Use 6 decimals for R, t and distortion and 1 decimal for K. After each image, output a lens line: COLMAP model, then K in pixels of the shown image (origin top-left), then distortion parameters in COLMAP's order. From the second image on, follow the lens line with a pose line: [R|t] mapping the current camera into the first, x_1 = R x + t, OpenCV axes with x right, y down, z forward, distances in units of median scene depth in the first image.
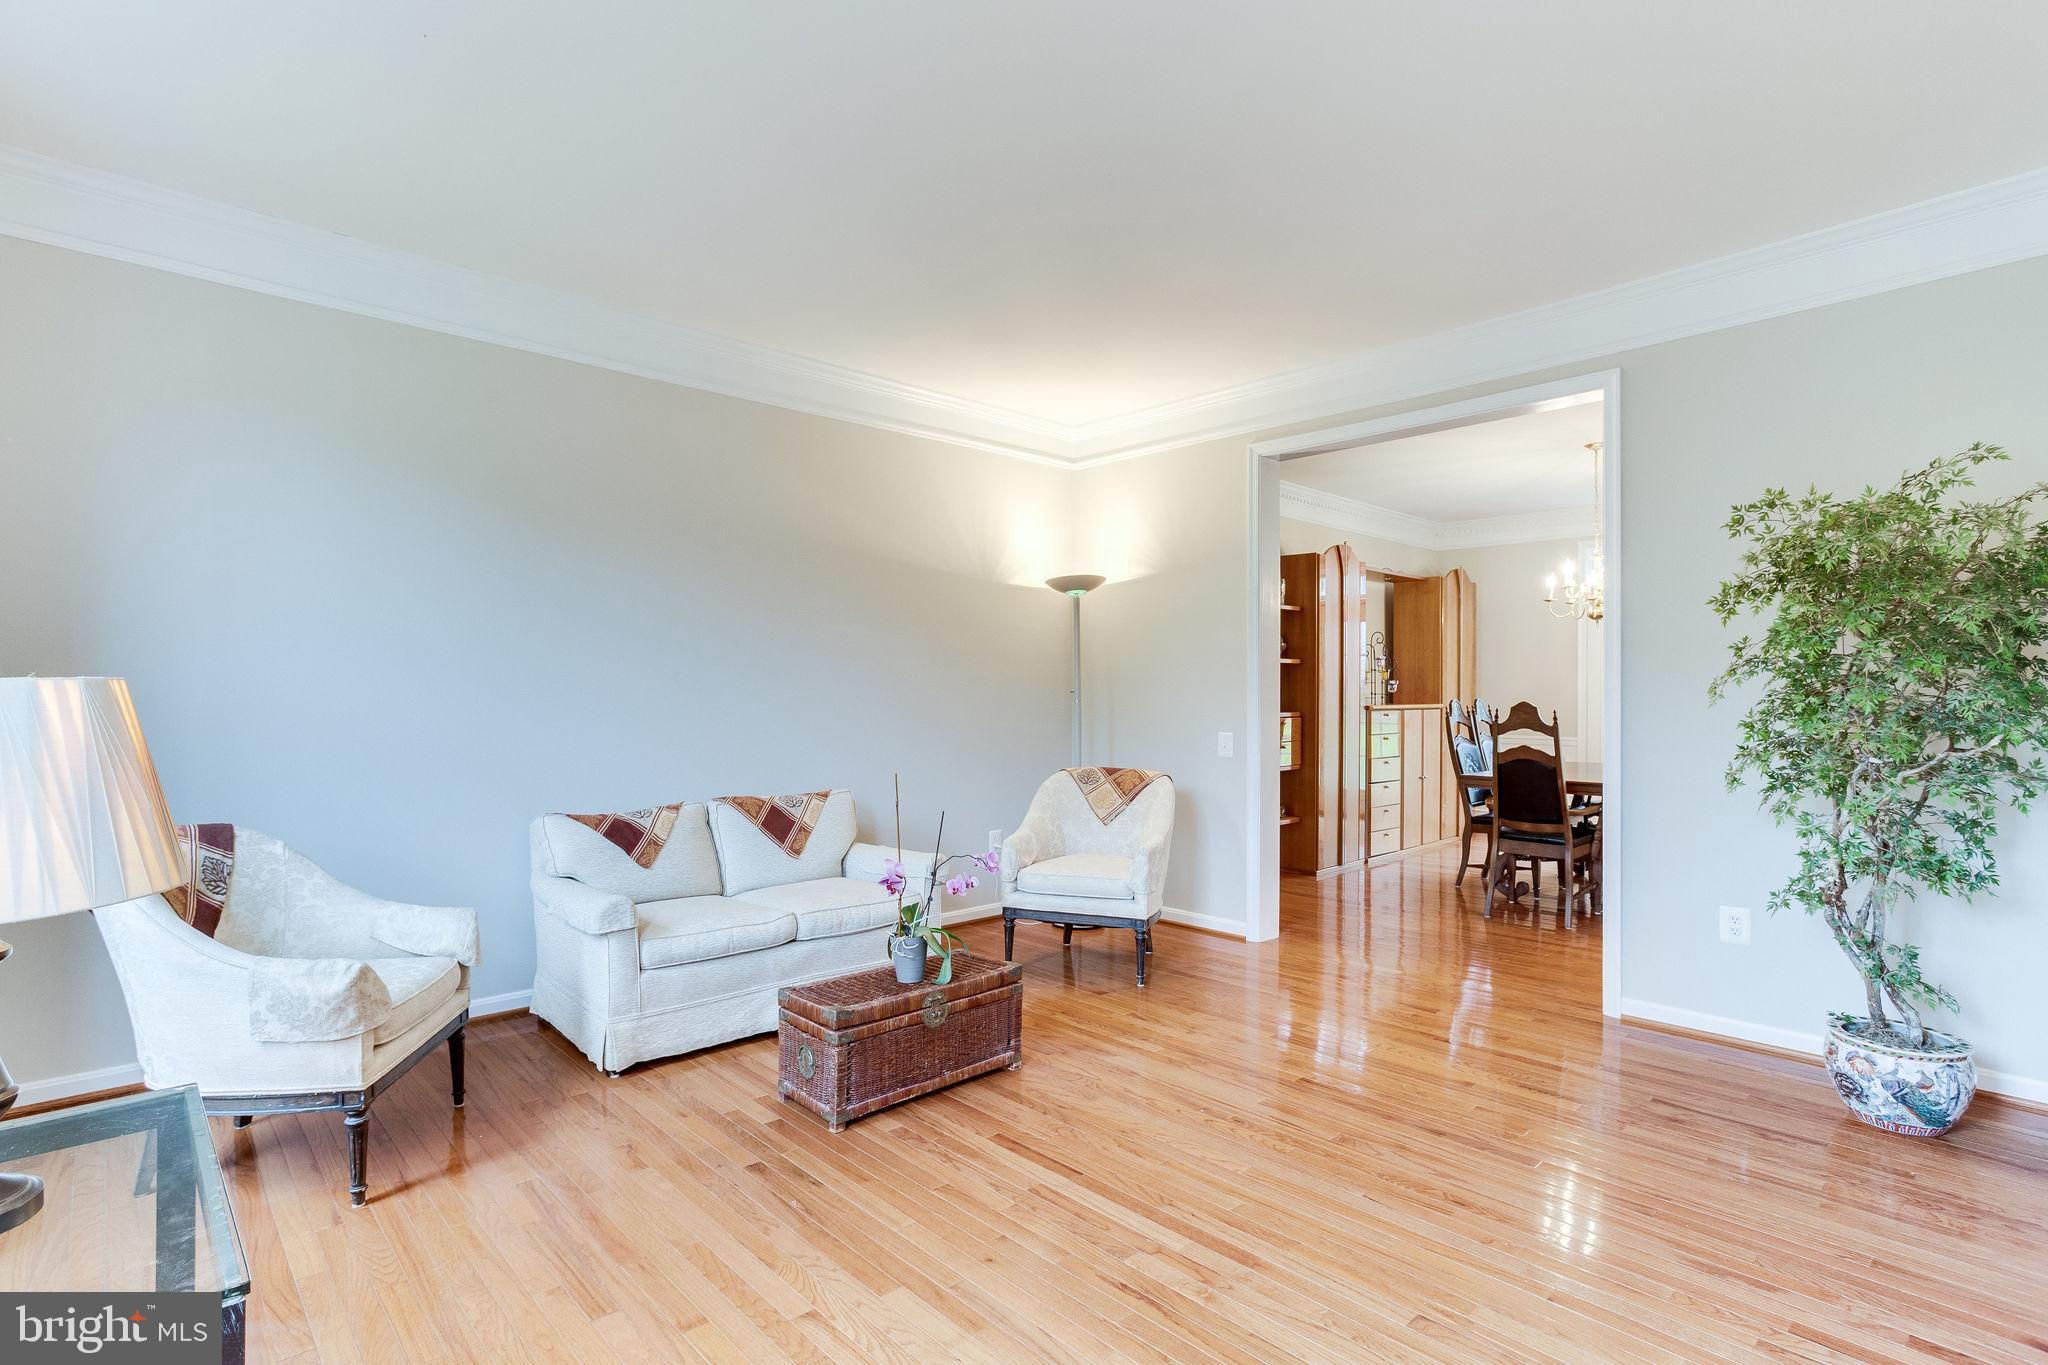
lens RADIAL K [[1007.6, 0, 1024.8], [0, 1007.6, 685.6], [0, 0, 1]] dist [-0.012225, 0.003602]
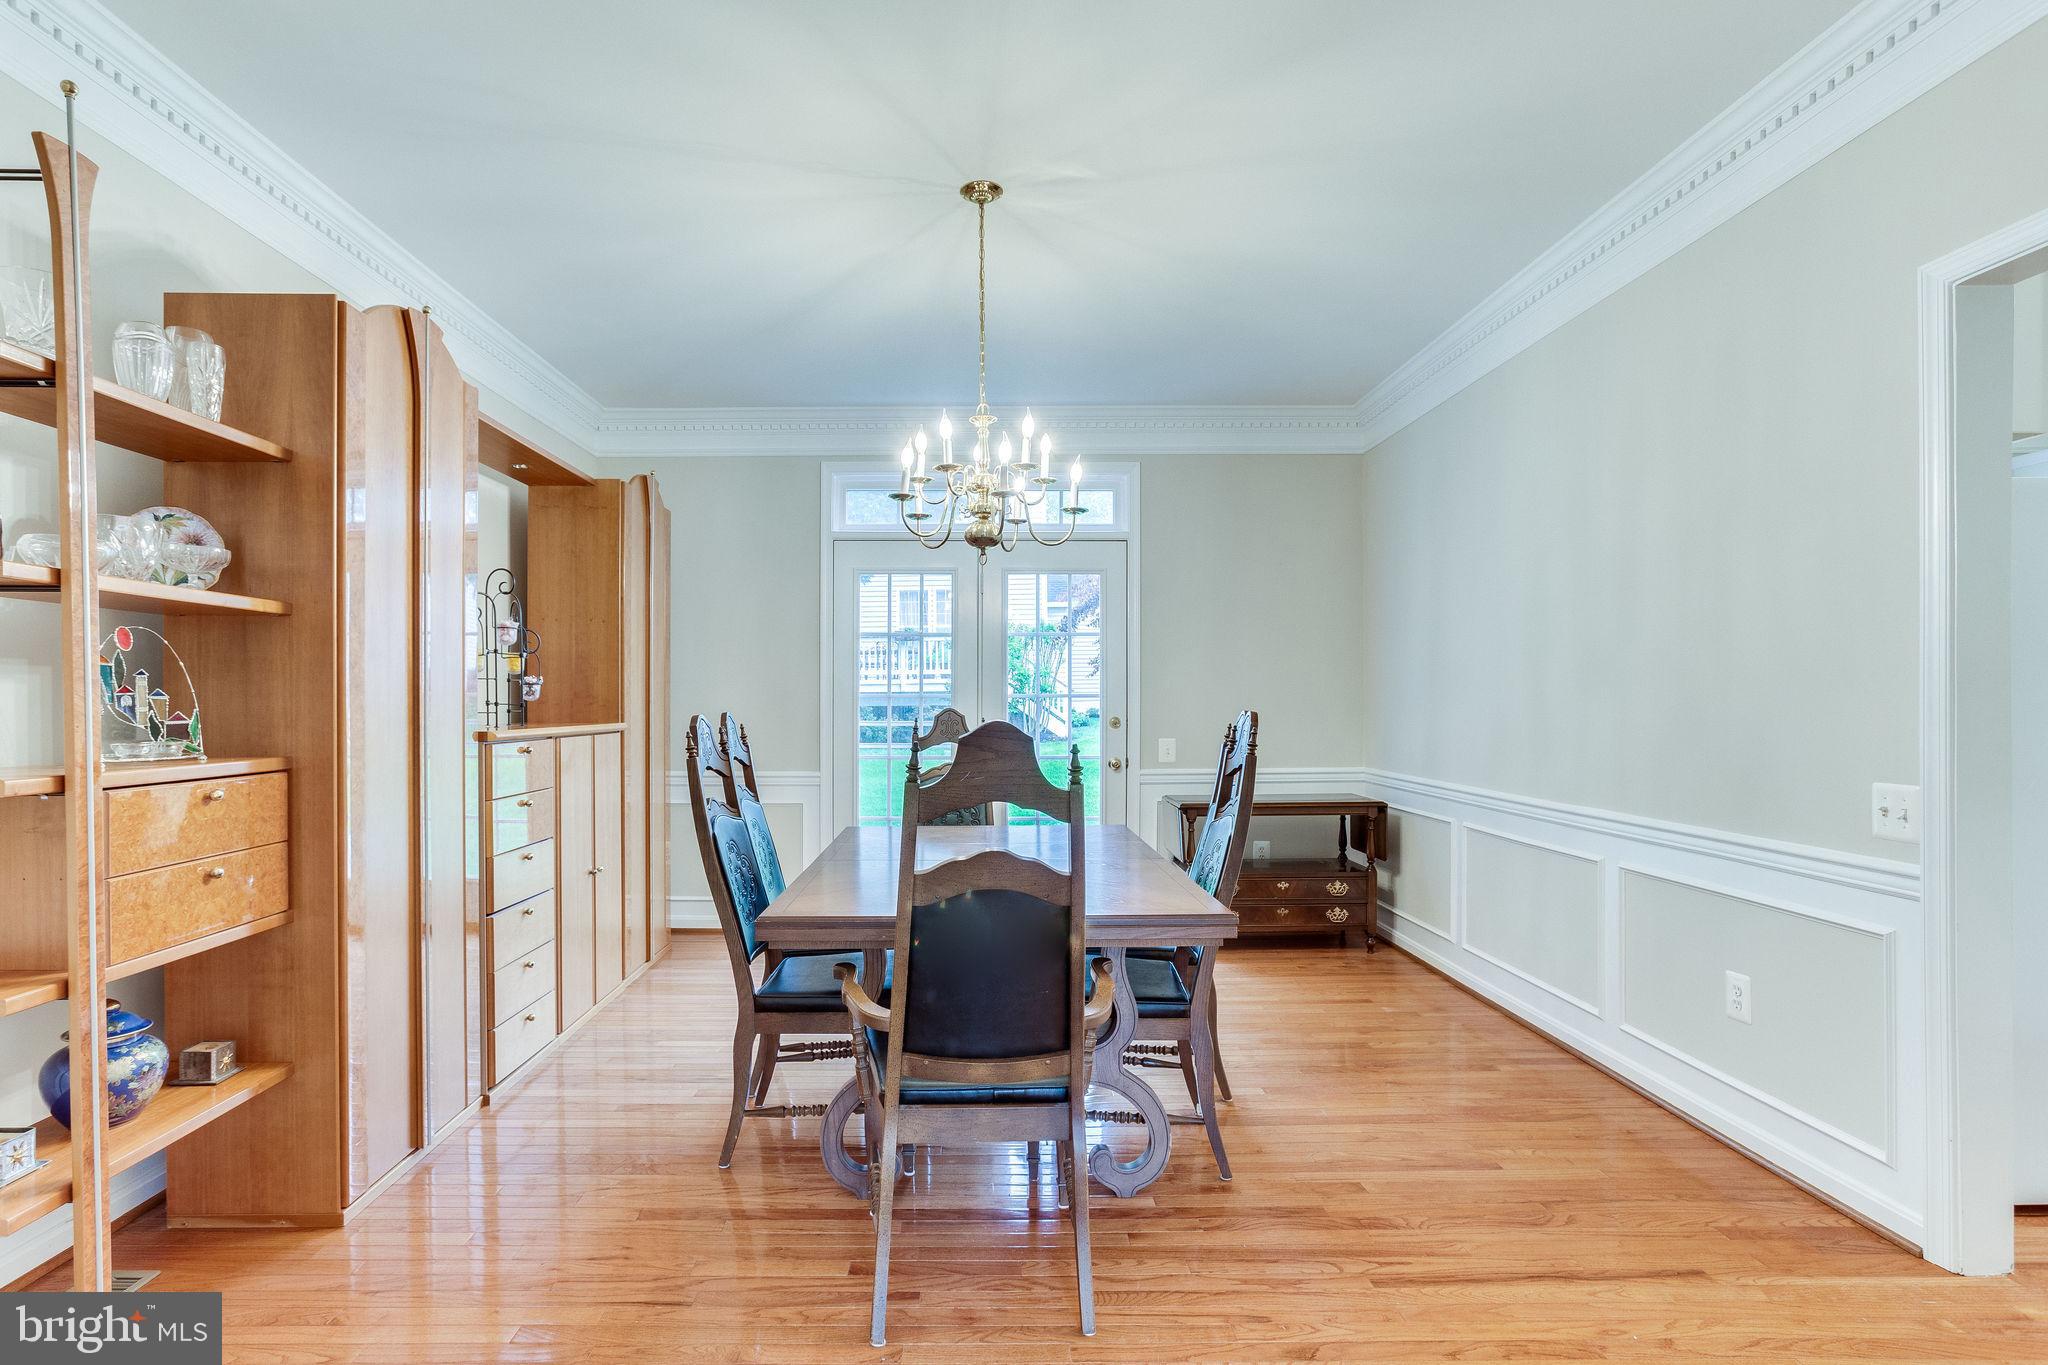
lens RADIAL K [[1080.0, 0, 1019.3], [0, 1080.0, 702.0], [0, 0, 1]] dist [-0.039896, 0.000479]
pose [[0.688660, -0.006852, 0.725052, 0.260485], [0.002533, 0.999972, 0.007044, 0.007788], [-0.725080, -0.003014, 0.688659, 0.805167]]
